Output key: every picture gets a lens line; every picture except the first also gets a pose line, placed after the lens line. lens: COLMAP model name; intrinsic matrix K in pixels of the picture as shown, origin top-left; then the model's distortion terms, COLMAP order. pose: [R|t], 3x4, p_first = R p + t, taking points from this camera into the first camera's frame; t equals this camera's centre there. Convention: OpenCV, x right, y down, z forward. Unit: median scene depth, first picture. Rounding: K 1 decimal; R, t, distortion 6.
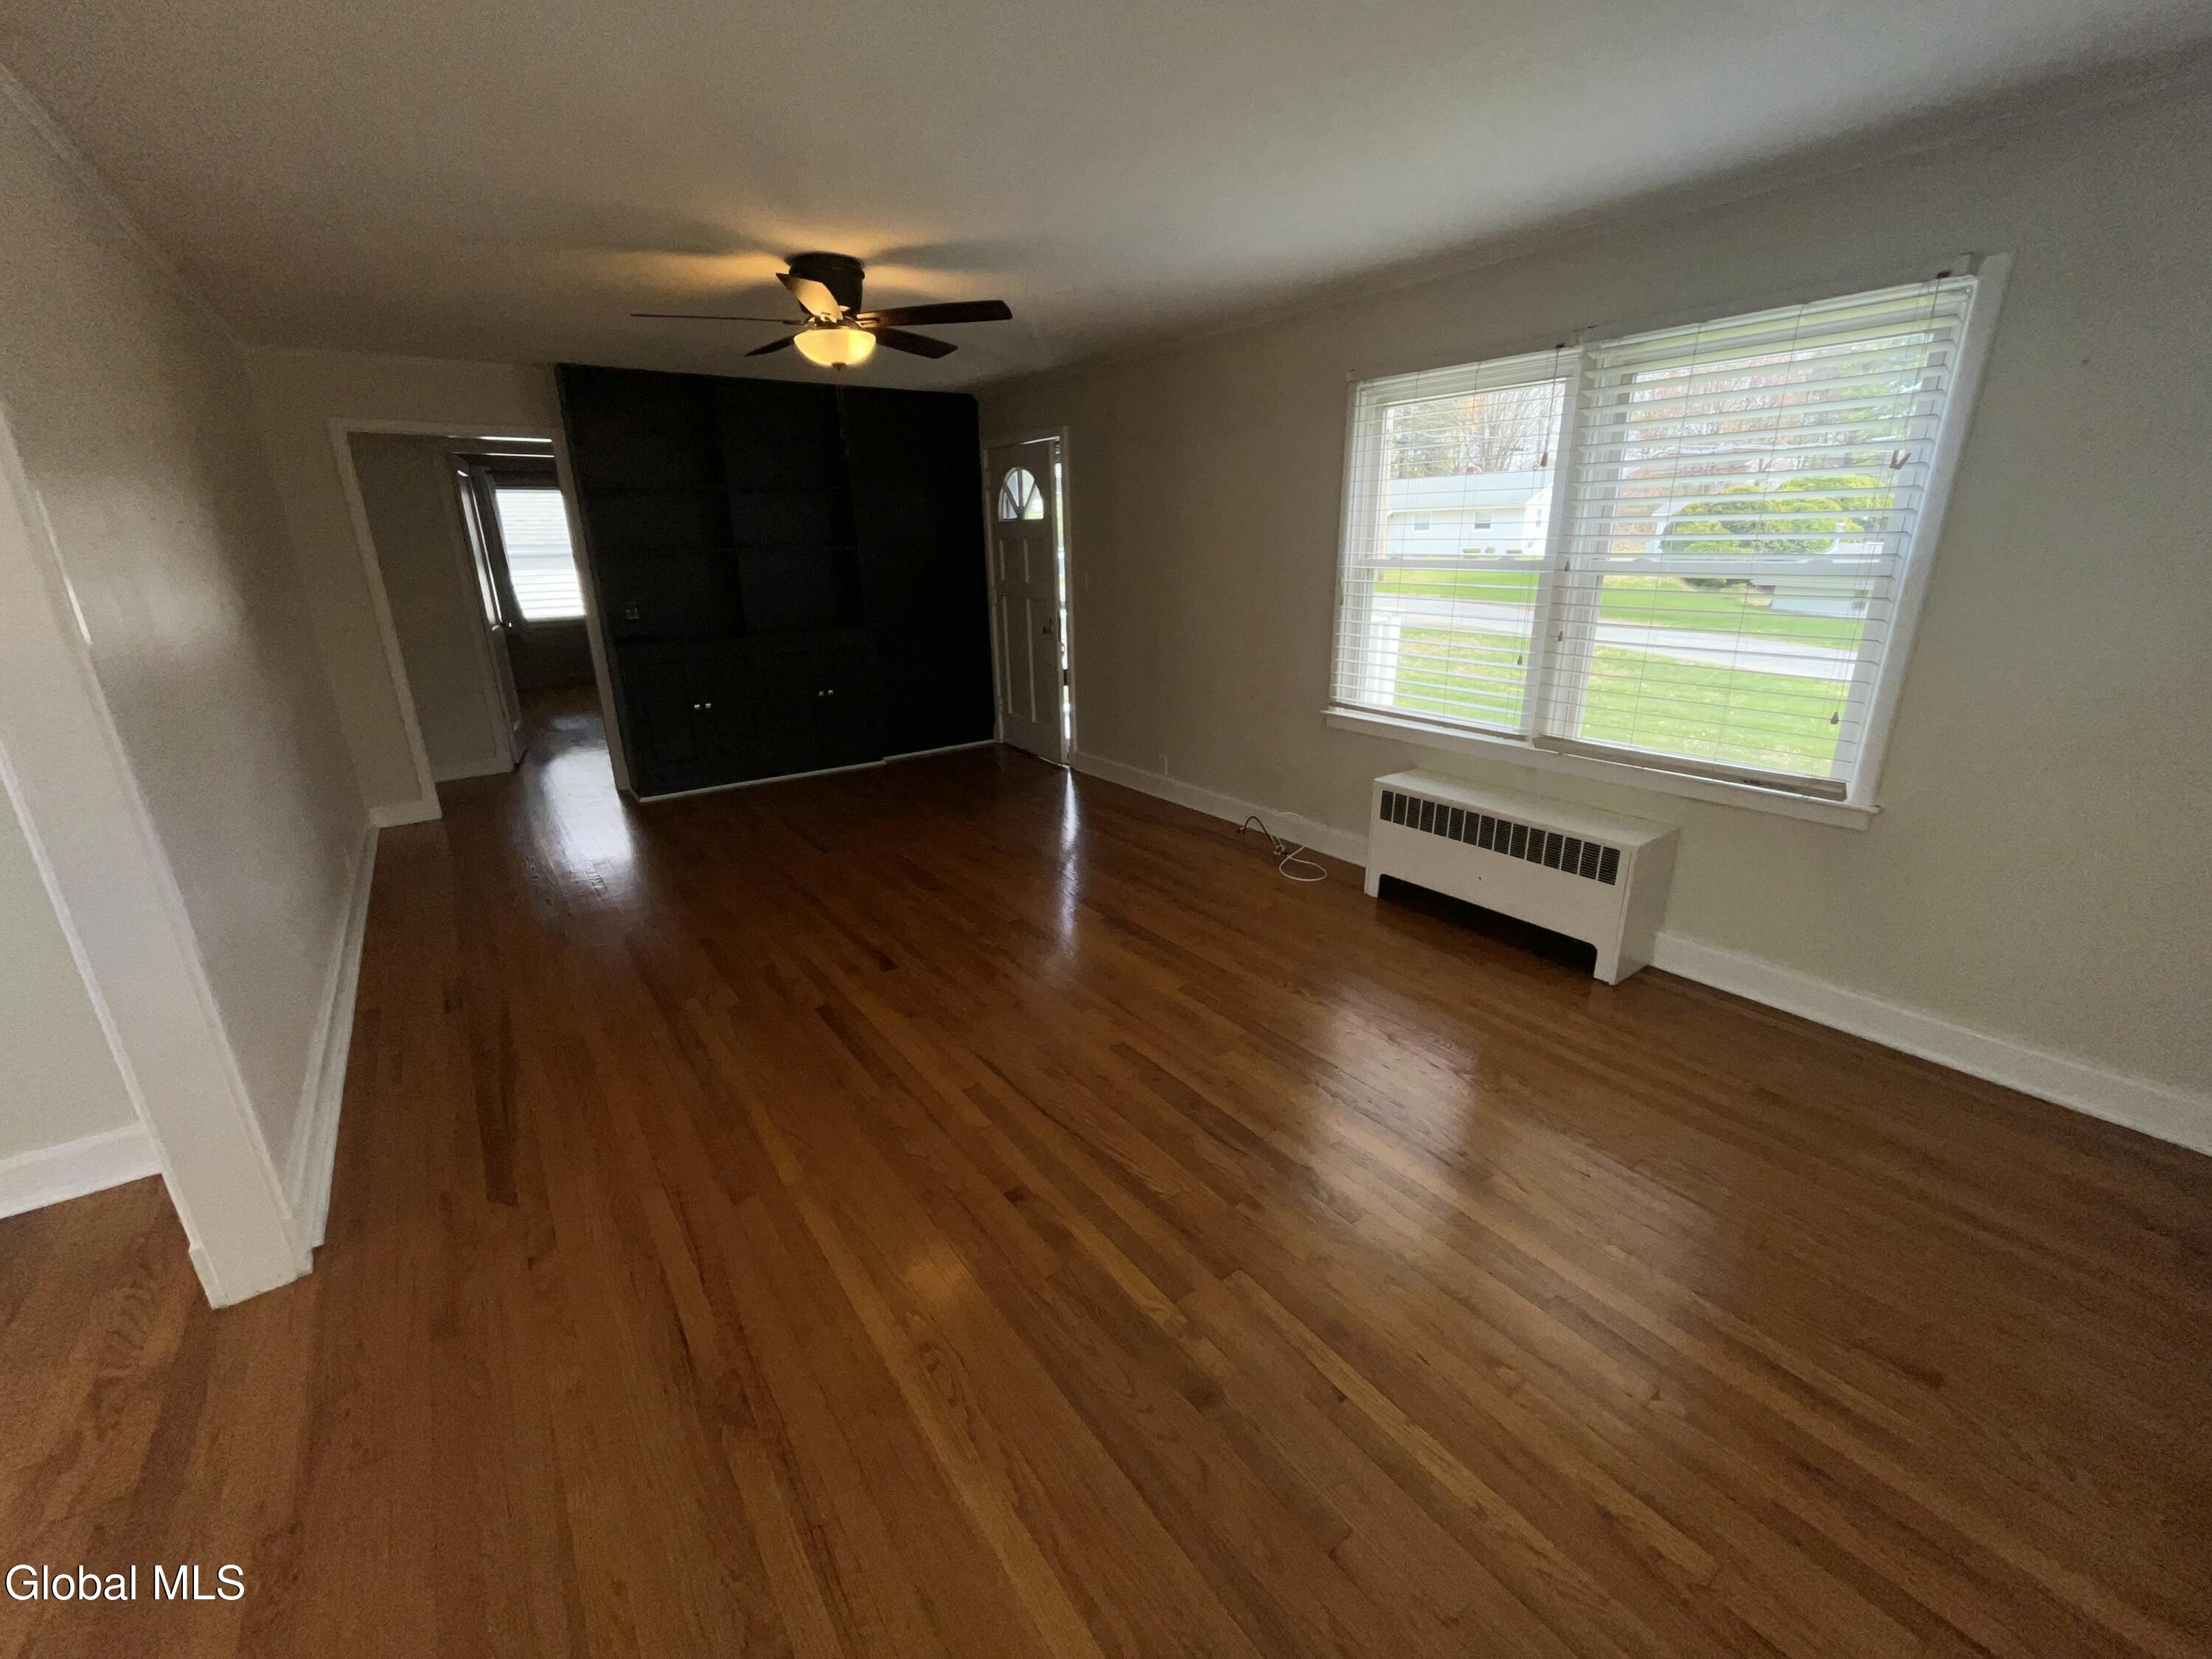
lens RADIAL K [[883.5, 0, 1106.0], [0, 883.5, 829.5], [0, 0, 1]] dist [-0.015929, -0.000064]
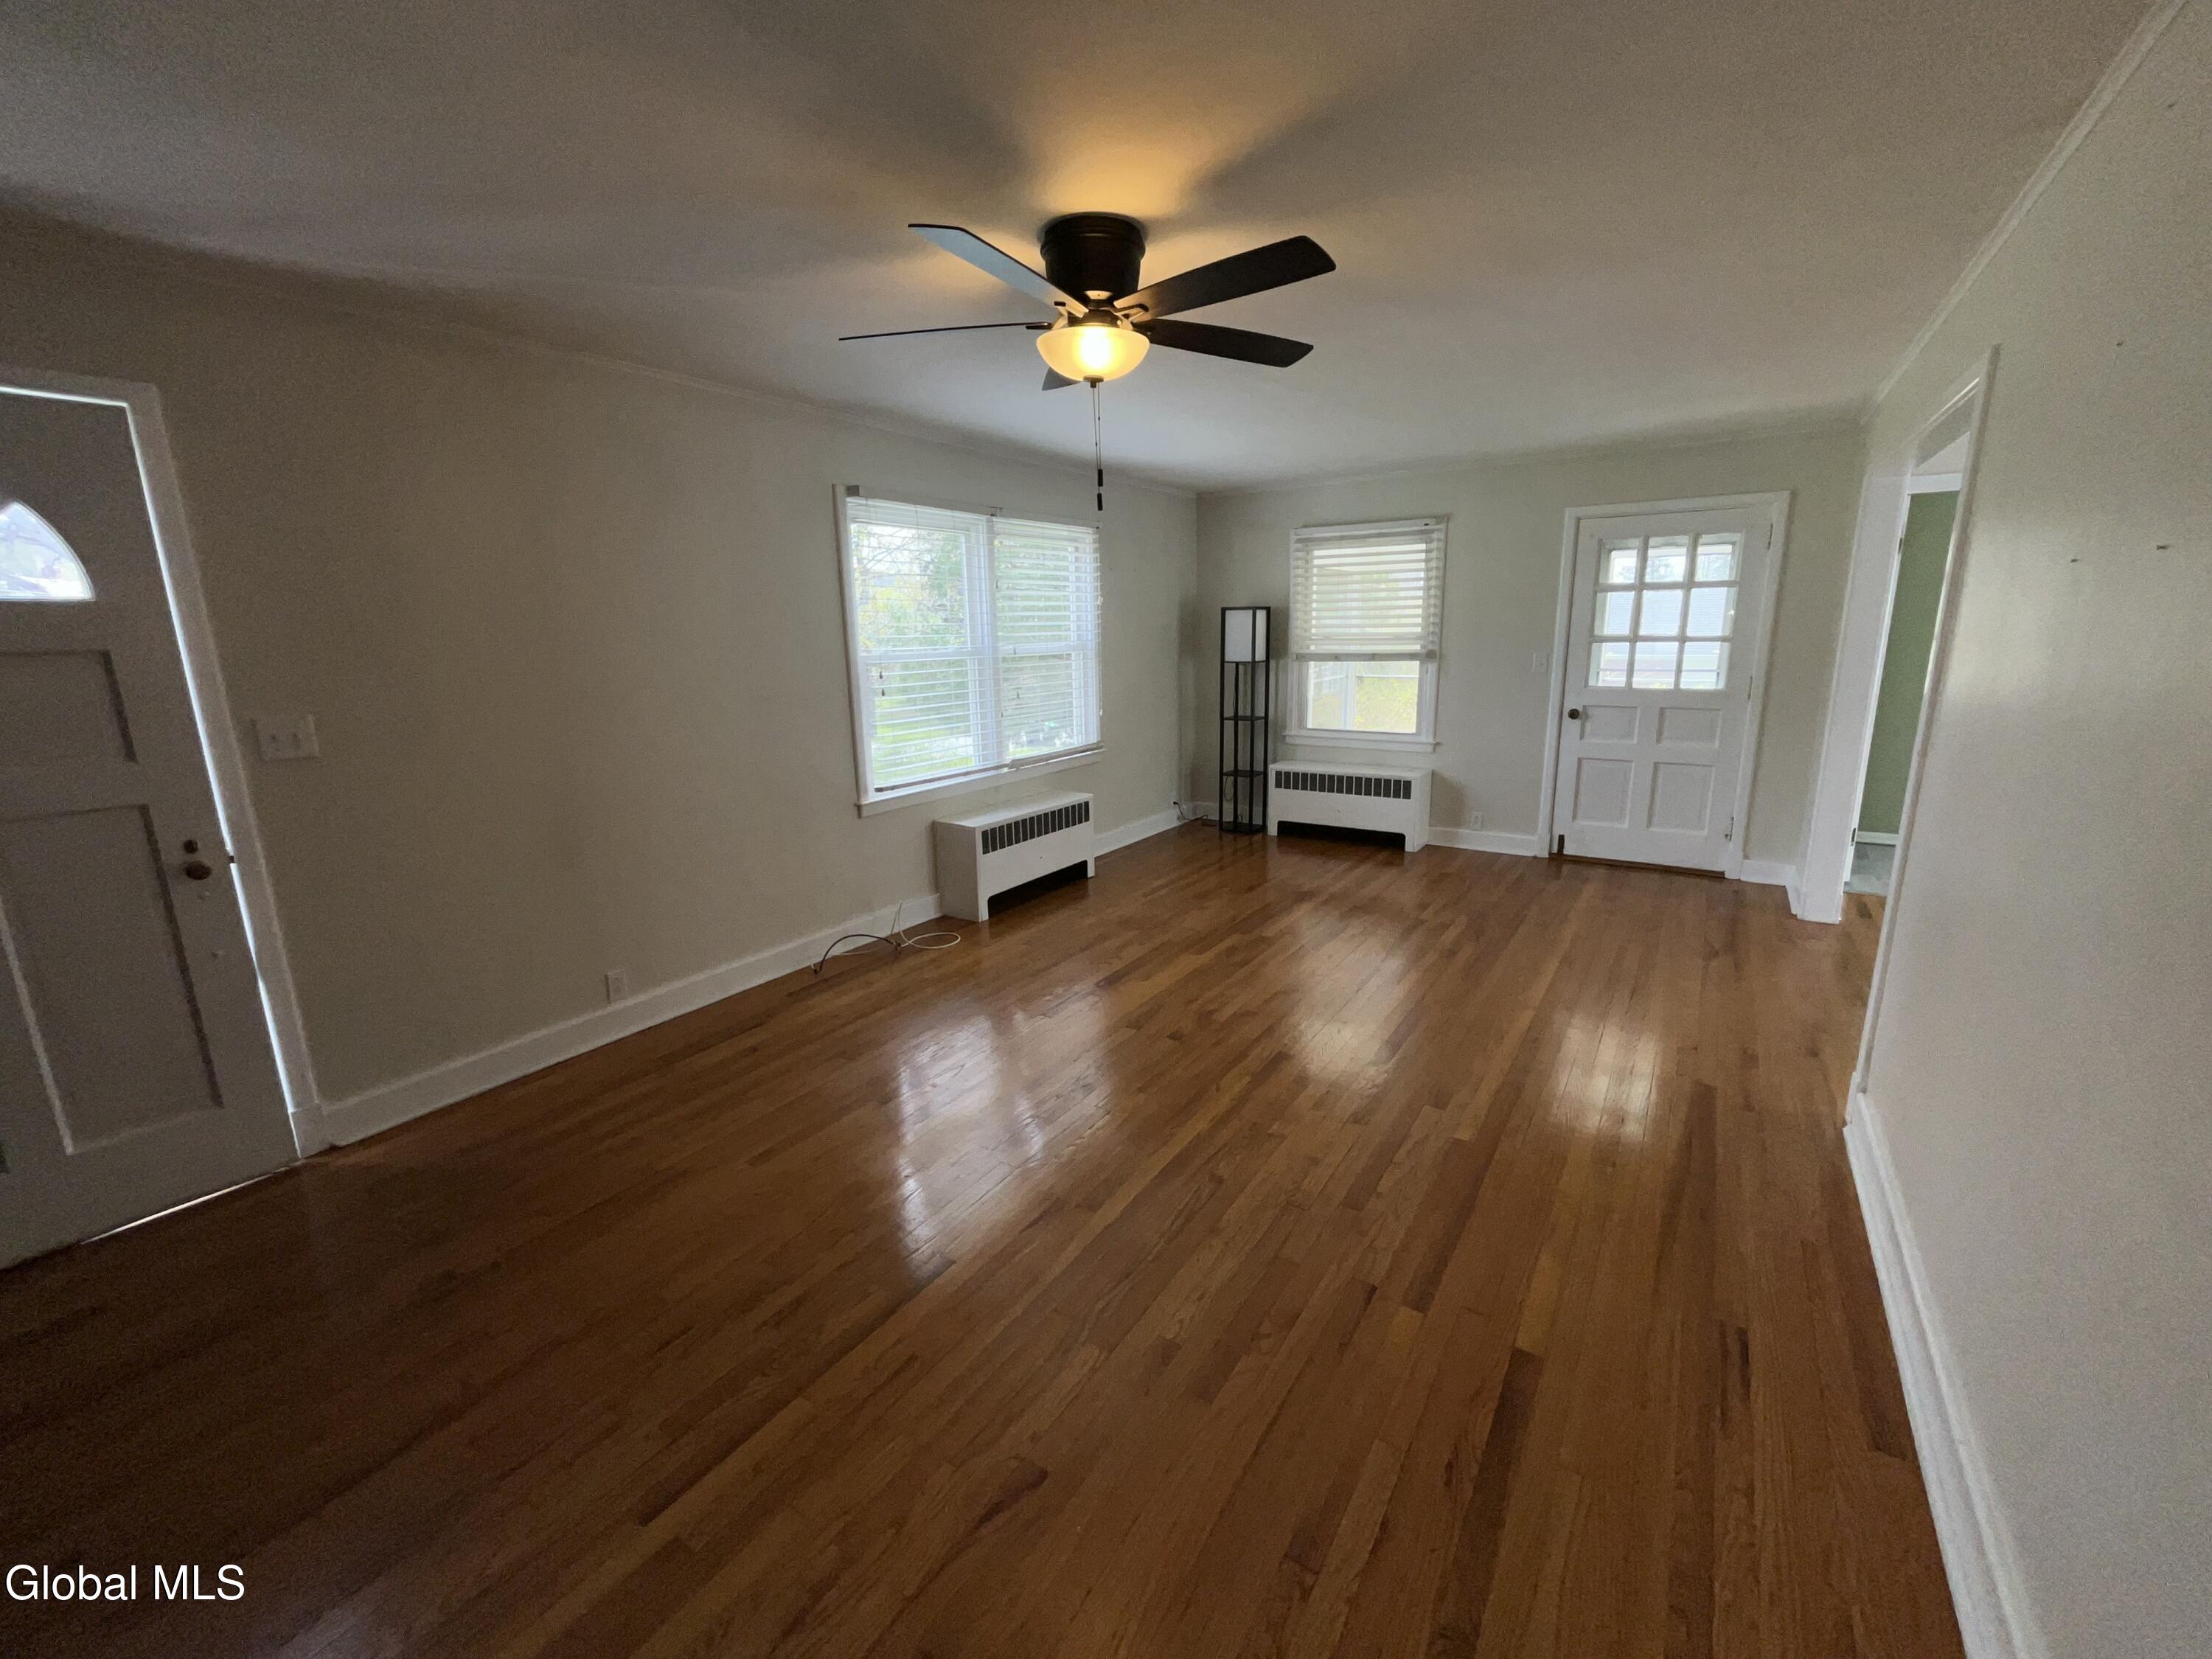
lens RADIAL K [[883.5, 0, 1106.0], [0, 883.5, 829.5], [0, 0, 1]] dist [-0.015929, -0.000064]
pose [[-0.327647, -0.190726, 0.925349, -0.952930], [0.319737, 0.899240, 0.298557, -0.386706], [-0.889053, 0.393690, -0.233652, 1.209003]]
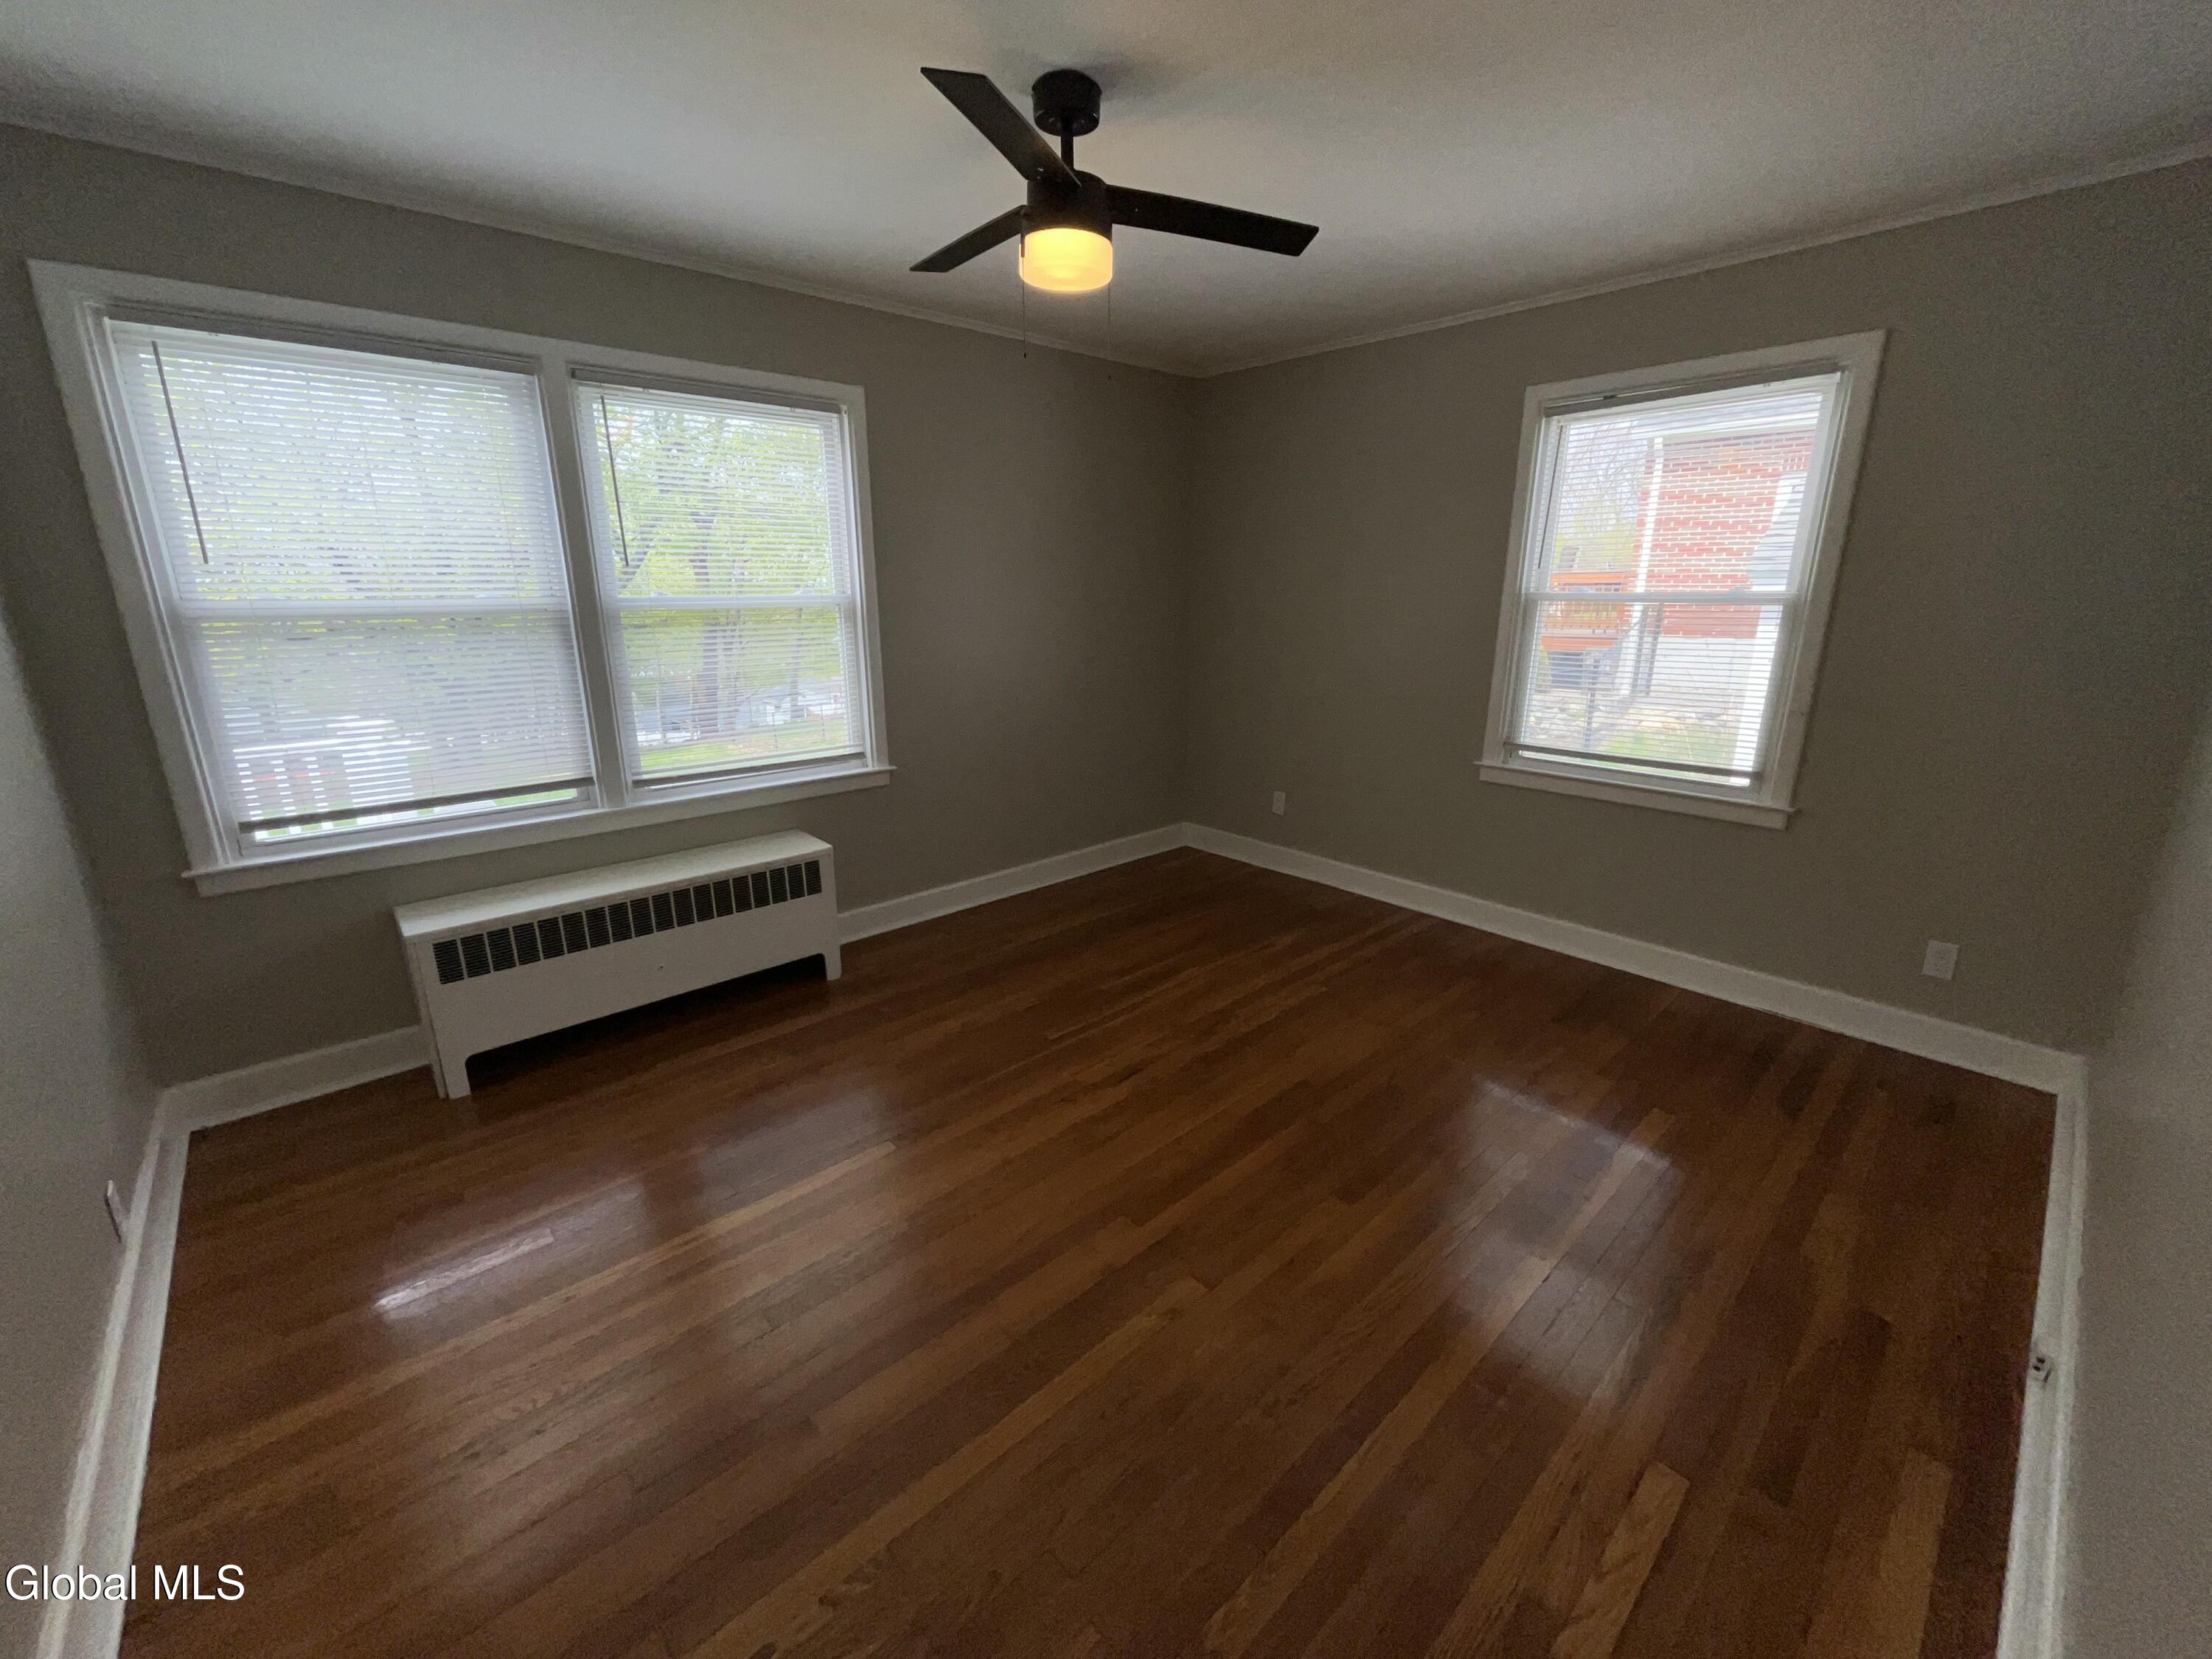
lens RADIAL K [[883.5, 0, 1106.0], [0, 883.5, 829.5], [0, 0, 1]] dist [-0.015929, -0.000064]
pose [[-0.115549, -0.256500, 0.959613, -0.384624], [0.314208, 0.907037, 0.280281, -0.158841], [-0.942296, 0.333904, -0.024213, 0.538718]]
